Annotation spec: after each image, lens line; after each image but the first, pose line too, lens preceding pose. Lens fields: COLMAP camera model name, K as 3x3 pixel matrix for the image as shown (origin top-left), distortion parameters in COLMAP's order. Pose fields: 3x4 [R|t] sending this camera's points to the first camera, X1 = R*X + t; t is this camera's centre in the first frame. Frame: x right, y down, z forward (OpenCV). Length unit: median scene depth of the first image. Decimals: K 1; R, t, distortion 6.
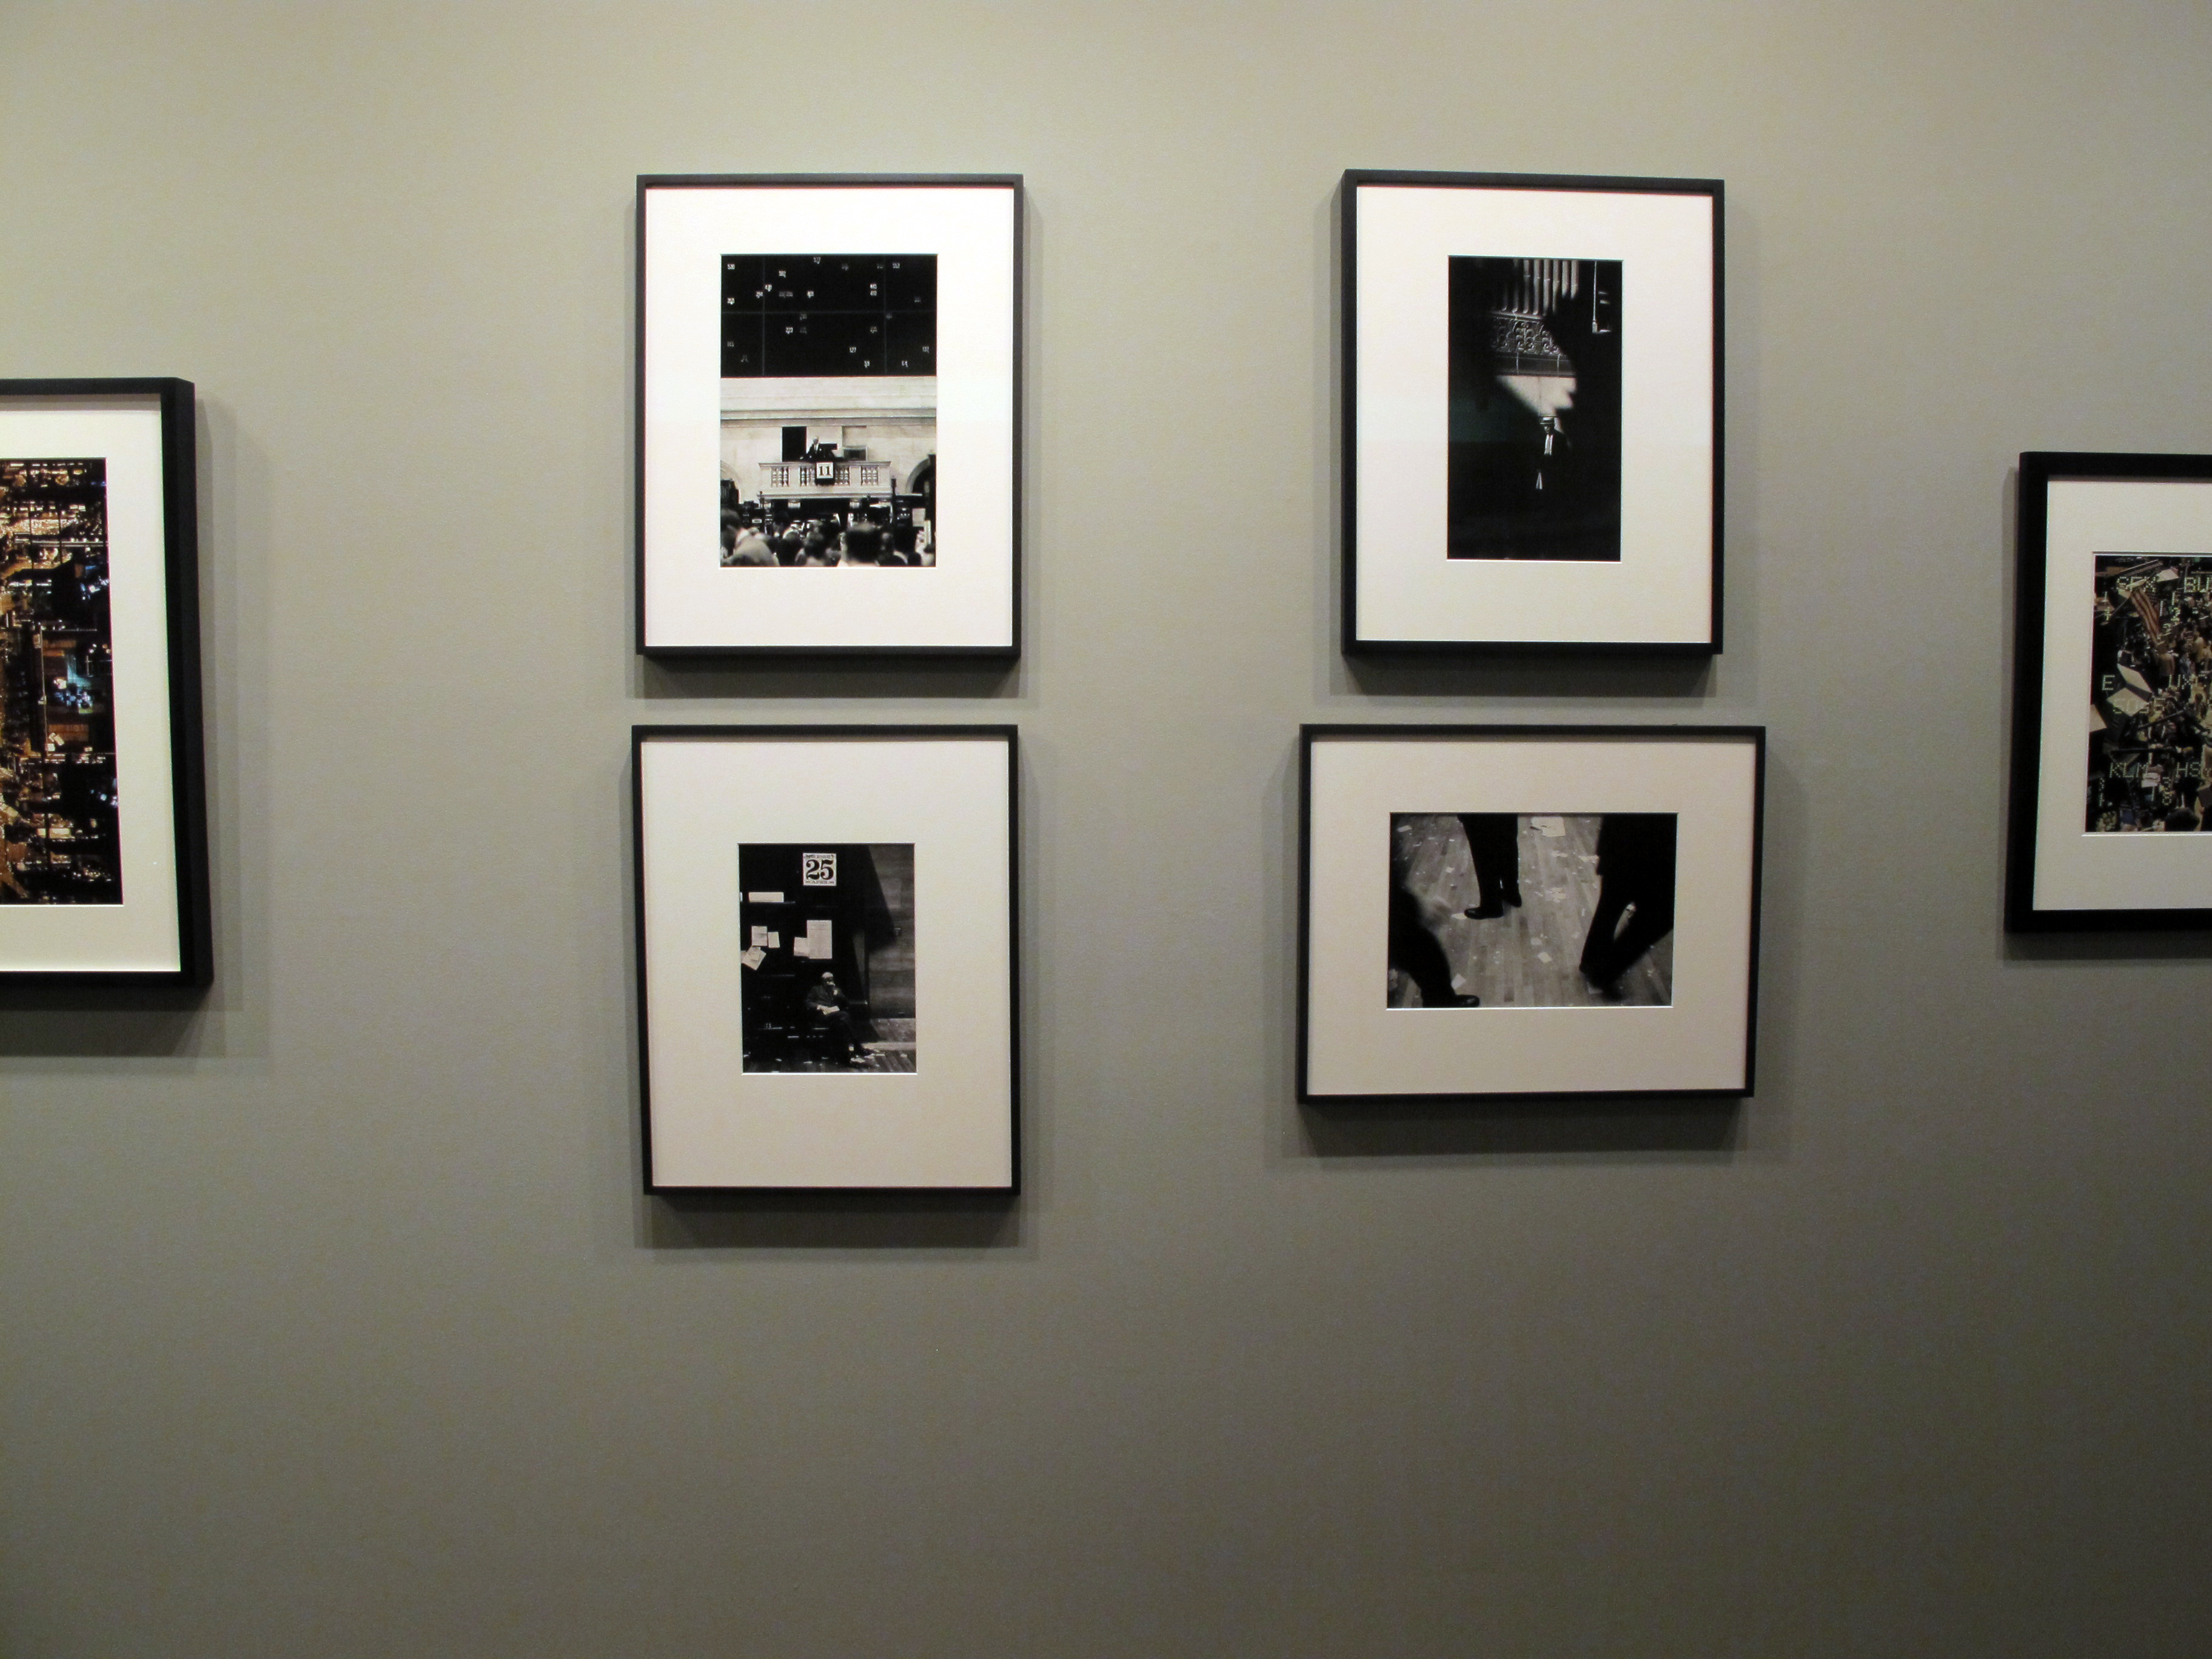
lens RADIAL K [[1862.4, 0, 1134.8], [0, 1862.4, 796.8], [0, 0, 1]] dist [-0.150428, 0.116138]
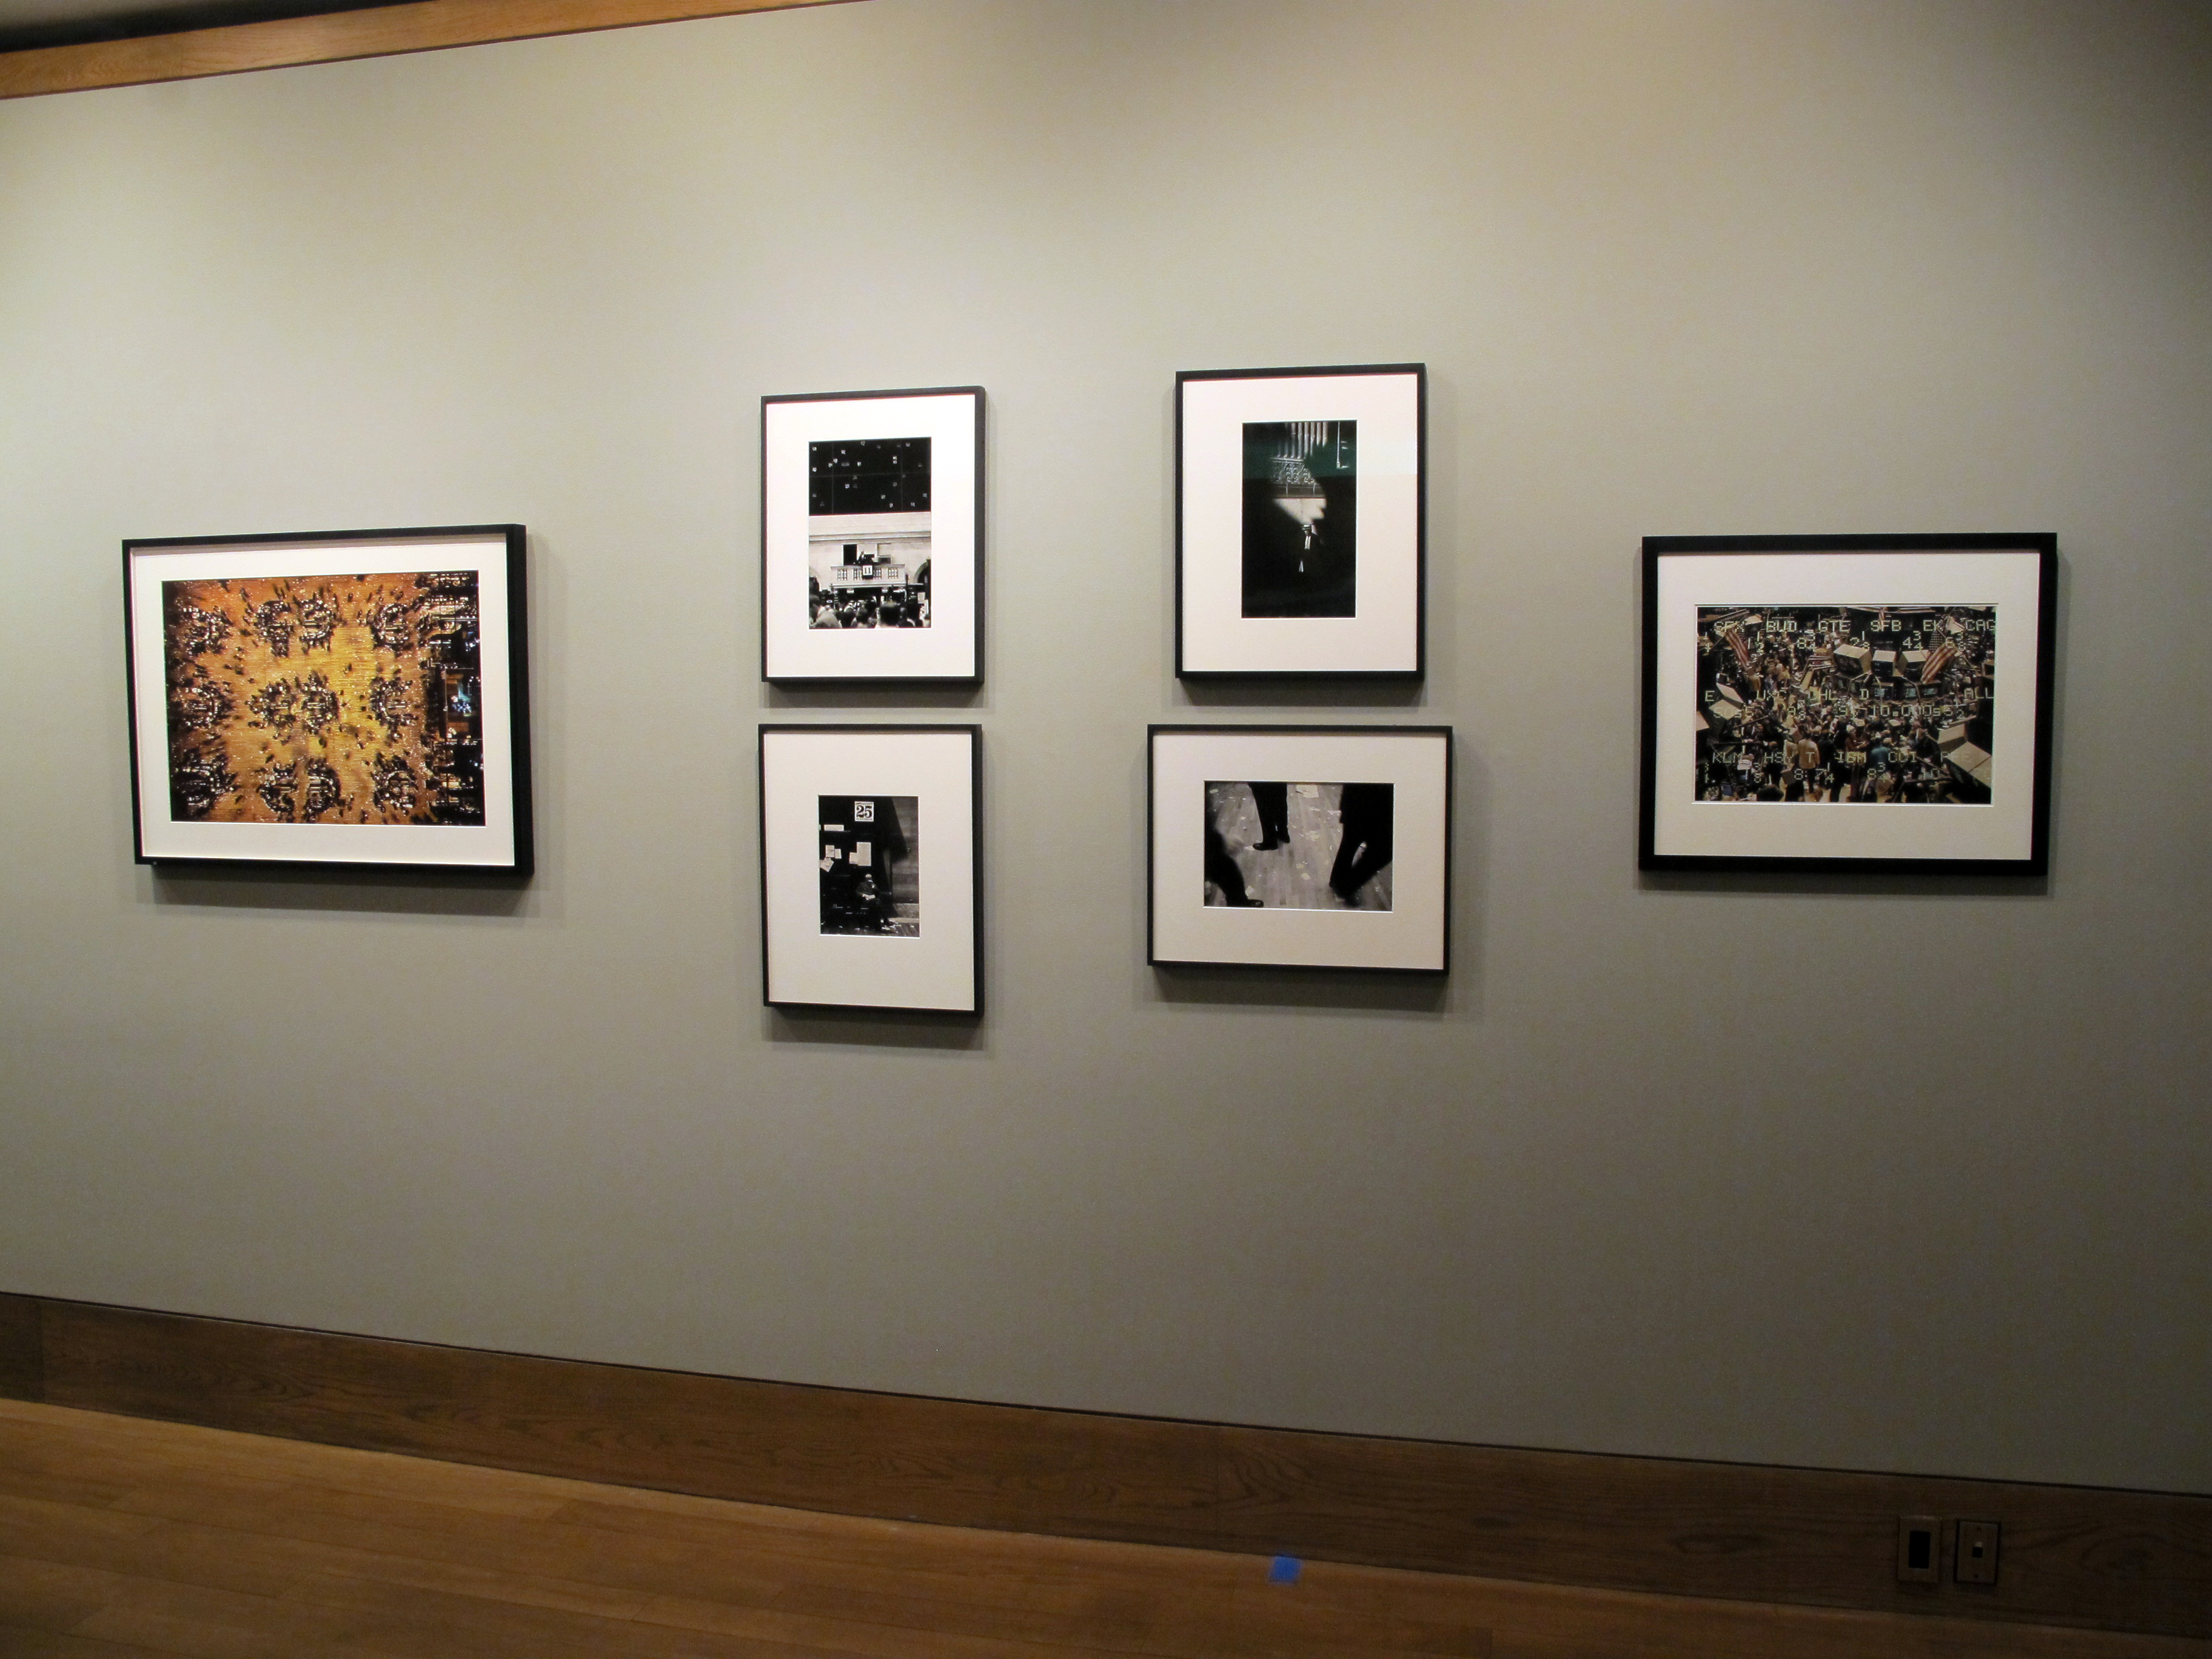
lens RADIAL K [[1862.4, 0, 1112.7], [0, 1862.4, 810.5], [0, 0, 1]] dist [-0.150428, 0.116138]
pose [[0.963775, 0.014419, -0.266327, 0.486268], [-0.014647, 0.999892, 0.001129, 0.033371], [0.266314, 0.002812, 0.963882, -0.539550]]
